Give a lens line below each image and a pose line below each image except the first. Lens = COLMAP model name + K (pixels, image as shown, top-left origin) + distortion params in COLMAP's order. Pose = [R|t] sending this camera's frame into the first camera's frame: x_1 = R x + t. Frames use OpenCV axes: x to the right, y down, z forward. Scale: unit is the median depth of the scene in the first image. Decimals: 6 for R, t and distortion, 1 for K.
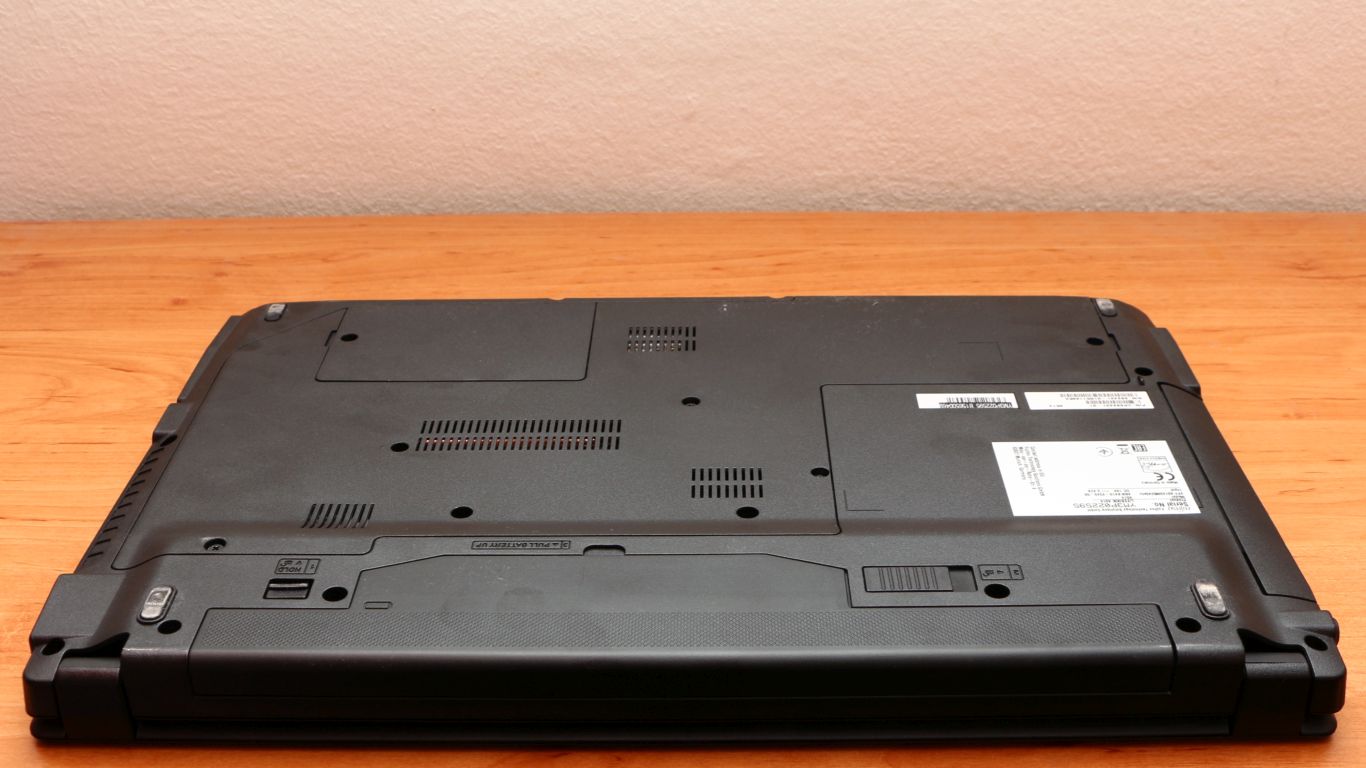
lens RADIAL K [[1579.0, 0, 699.4], [0, 1579.0, 485.1], [0, 0, 1]] dist [-0.089482, 0.000000]
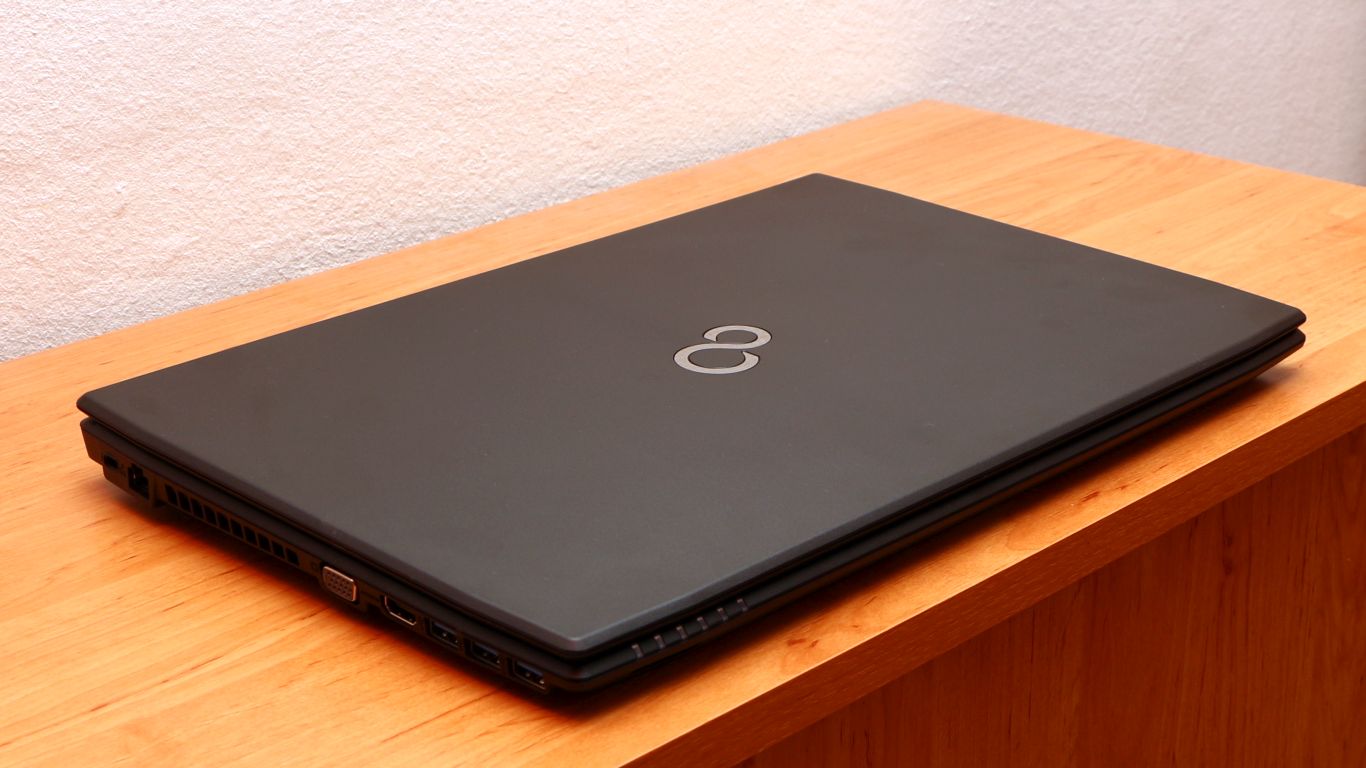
lens RADIAL K [[2359.5, 0, 689.9], [0, 2359.5, 371.1], [0, 0, 1]] dist [-0.042258, 0.000000]
pose [[0.698779, -0.249596, 0.670380, -0.658367], [0.390065, 0.918518, -0.064606, 0.043518], [-0.599631, 0.306637, 0.739200, -0.082327]]
